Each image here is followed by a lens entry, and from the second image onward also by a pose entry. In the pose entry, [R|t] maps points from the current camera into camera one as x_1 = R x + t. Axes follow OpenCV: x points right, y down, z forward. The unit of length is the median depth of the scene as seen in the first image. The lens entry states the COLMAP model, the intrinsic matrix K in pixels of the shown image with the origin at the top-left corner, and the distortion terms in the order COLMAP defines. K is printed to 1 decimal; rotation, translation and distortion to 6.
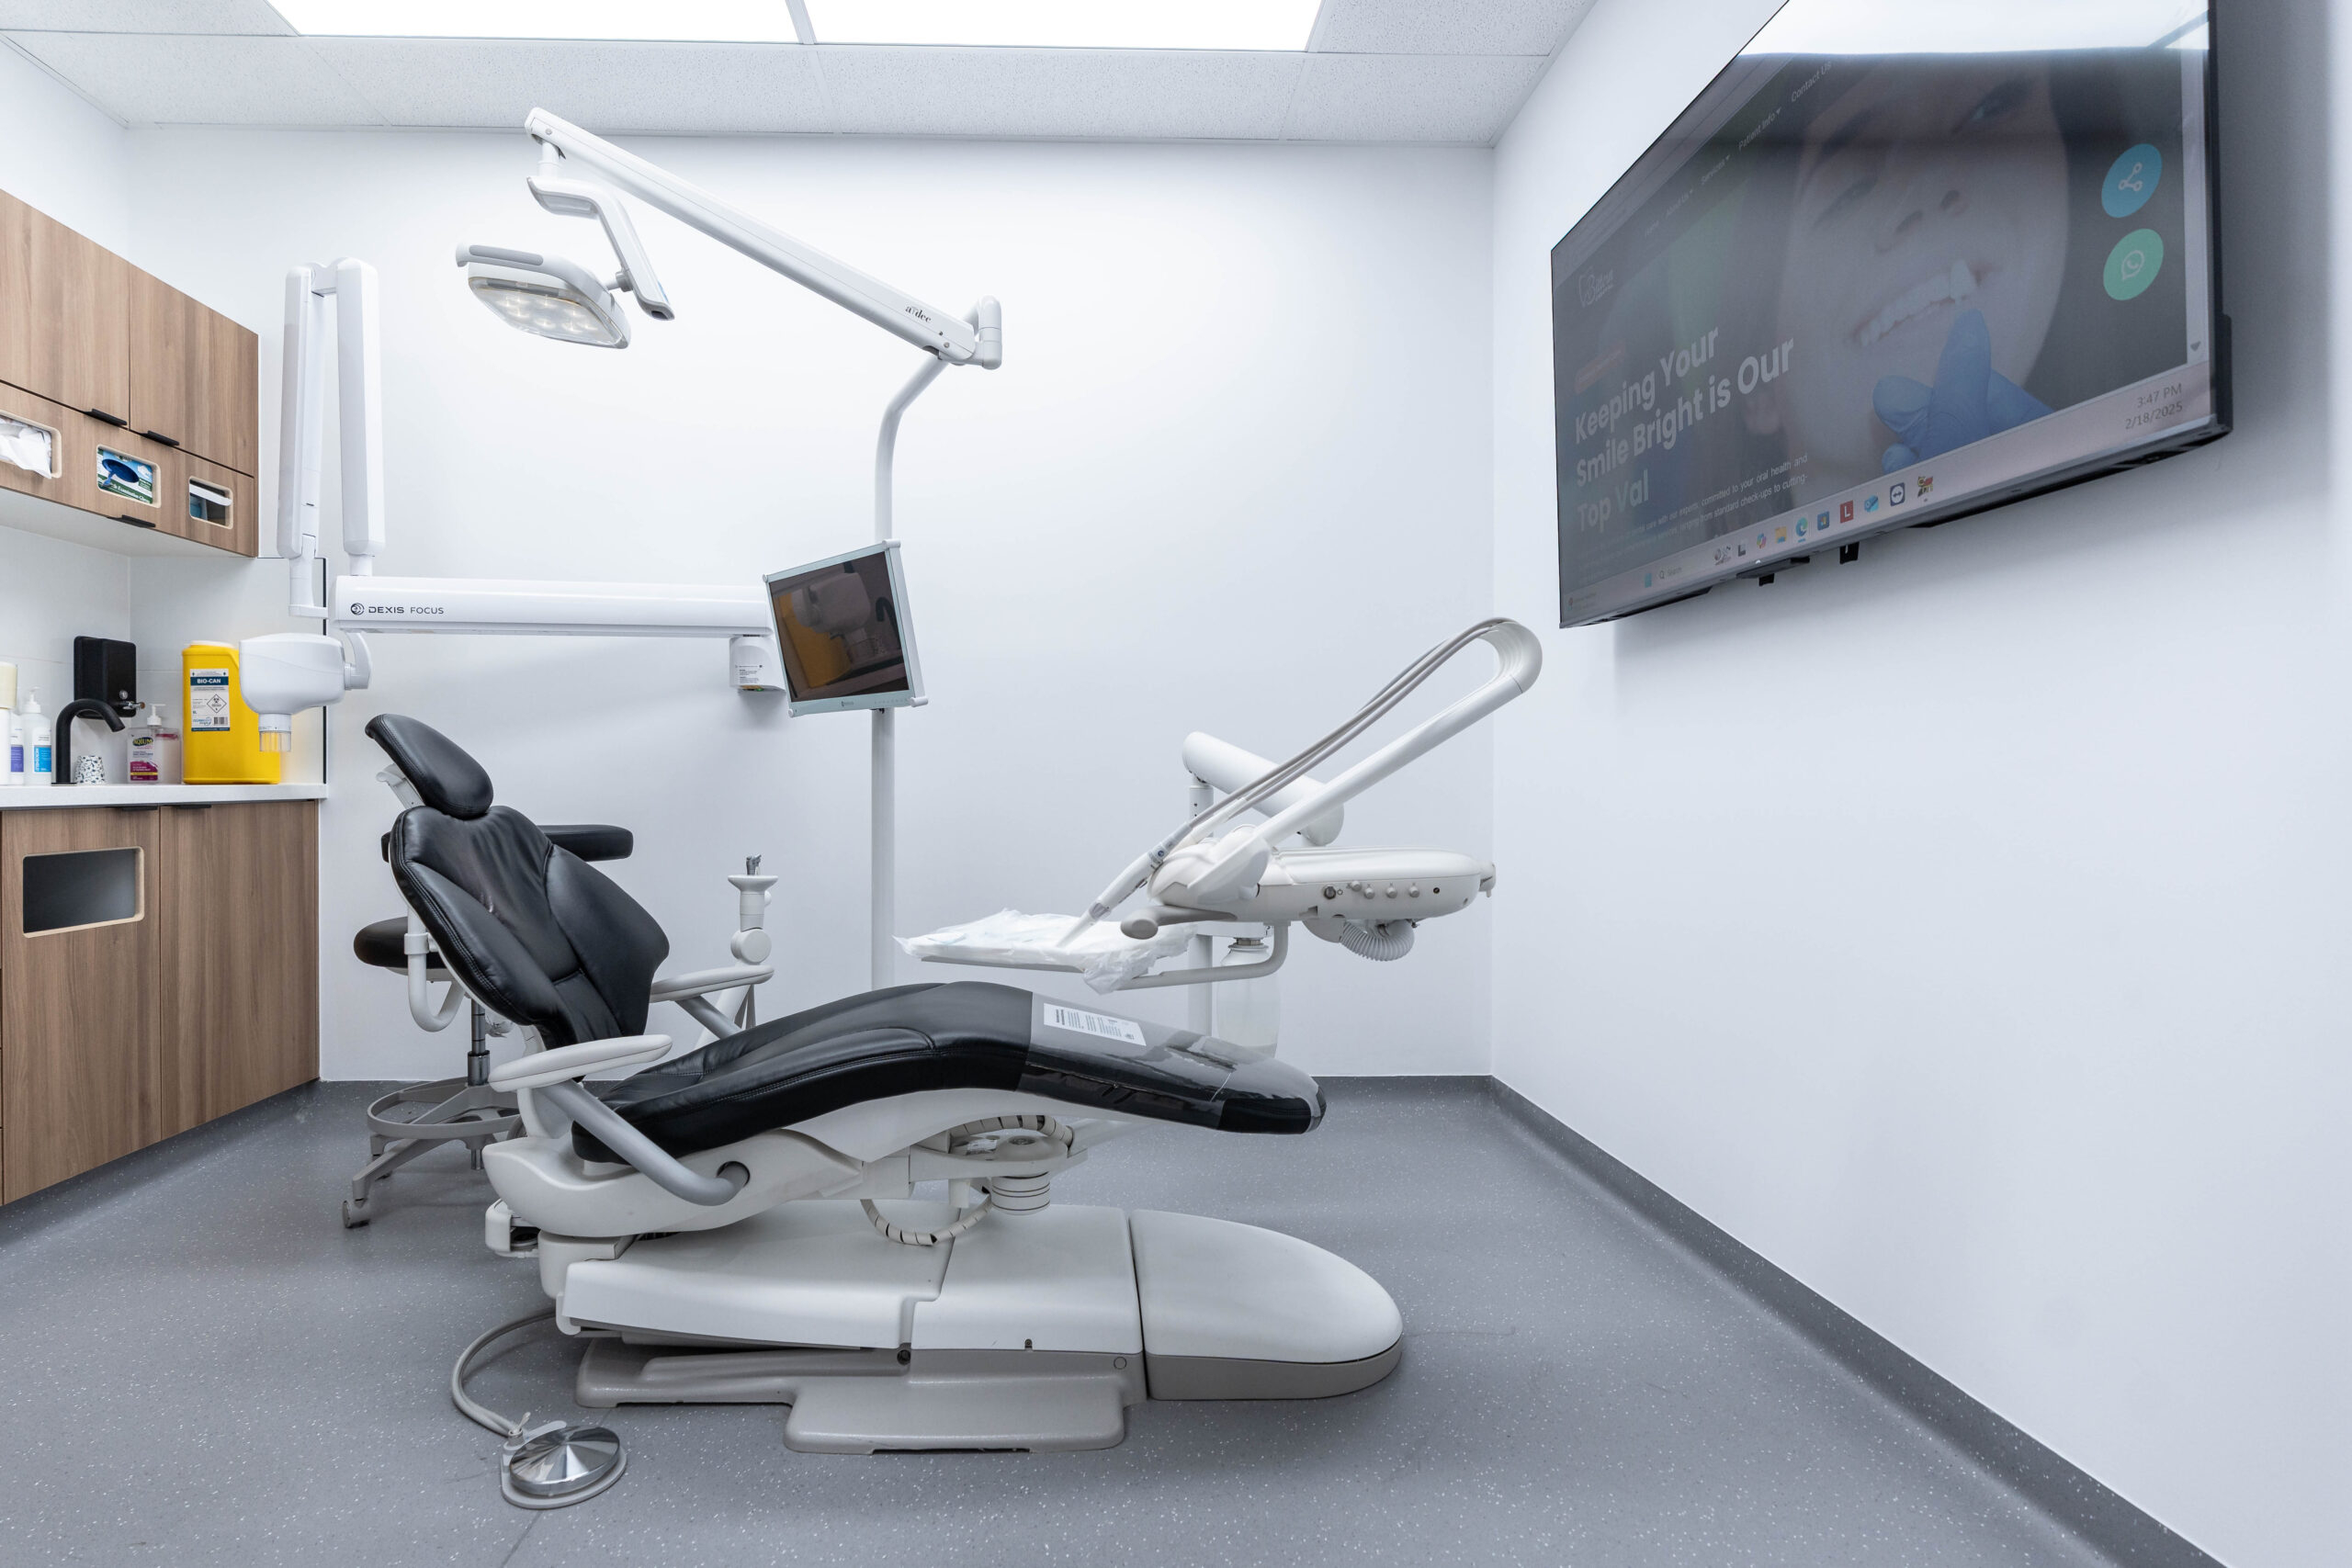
lens RADIAL K [[1216.2, 0, 1112.1], [0, 1216.2, 783.0], [0, 0, 1]] dist [0.006220, 0.002758]
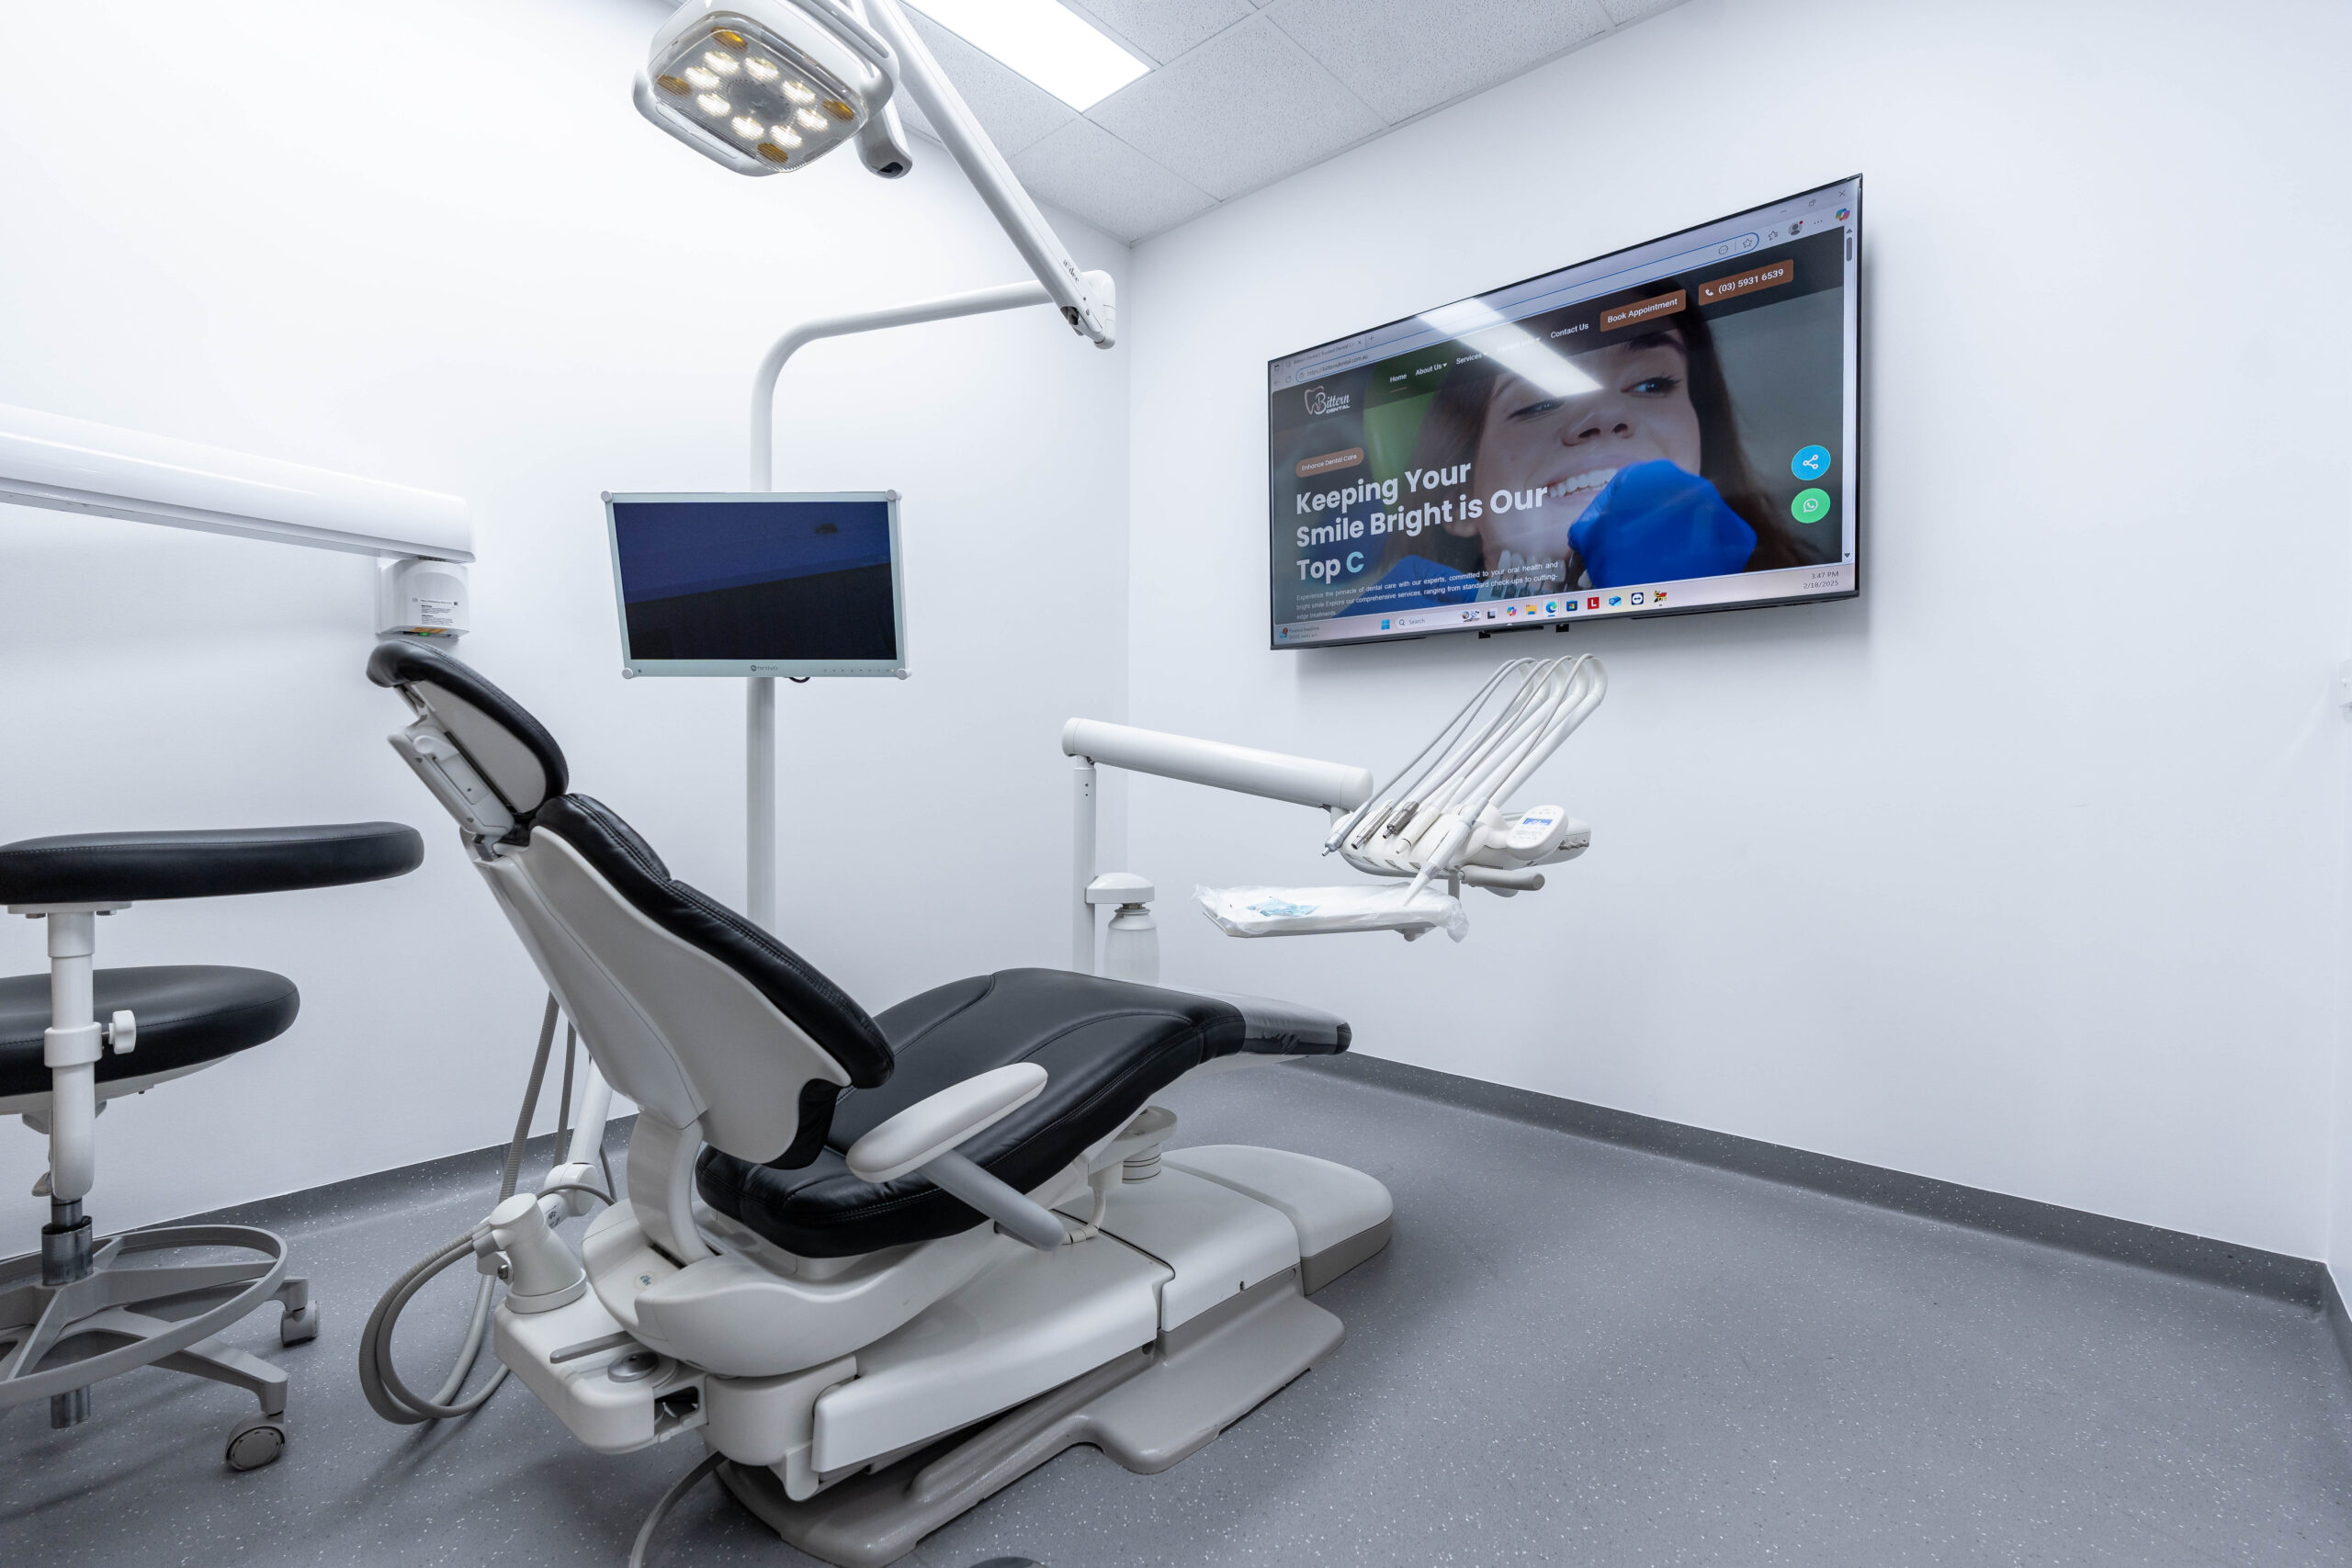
lens RADIAL K [[1067.3, 0, 1180.6], [0, 1067.3, 781.7], [0, 0, 1]] dist [0.004866, 0.000434]
pose [[0.680348, -0.005423, 0.732869, -0.705148], [-0.005480, 0.999907, 0.012486, 0.003201], [-0.732869, -0.012511, 0.680255, 0.358612]]
